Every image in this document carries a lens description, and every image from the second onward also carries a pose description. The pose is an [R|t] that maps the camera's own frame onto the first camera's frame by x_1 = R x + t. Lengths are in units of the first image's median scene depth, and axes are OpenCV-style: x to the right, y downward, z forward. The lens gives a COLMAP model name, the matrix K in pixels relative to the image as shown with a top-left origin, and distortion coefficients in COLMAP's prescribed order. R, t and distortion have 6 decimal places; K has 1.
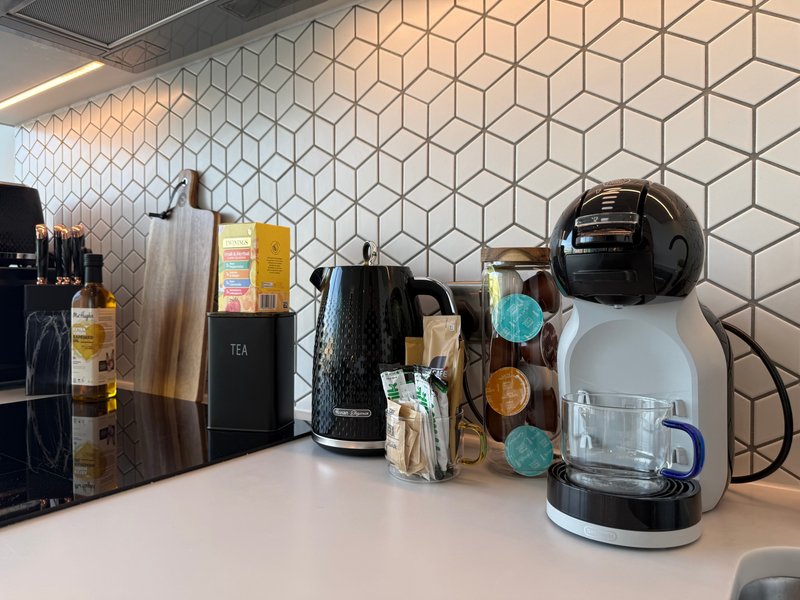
lens RADIAL K [[605.9, 0, 385.8], [0, 605.9, 303.3], [0, 0, 1]] dist [0.086901, -0.174810]
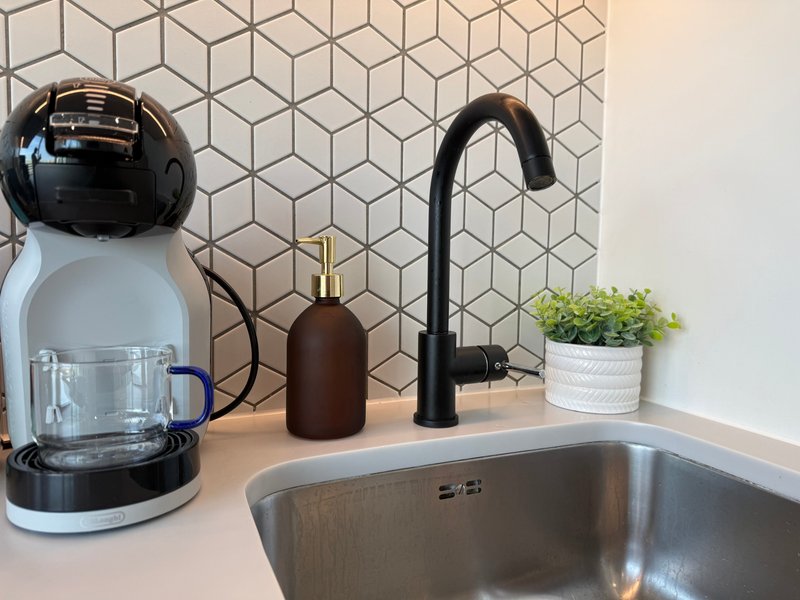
lens RADIAL K [[605.9, 0, 385.8], [0, 605.9, 303.3], [0, 0, 1]] dist [0.086901, -0.174810]
pose [[0.554977, -0.051873, 0.830247, -0.073912], [0.001610, 0.998119, 0.061286, 0.036065], [-0.831864, -0.032675, 0.554016, 0.206943]]
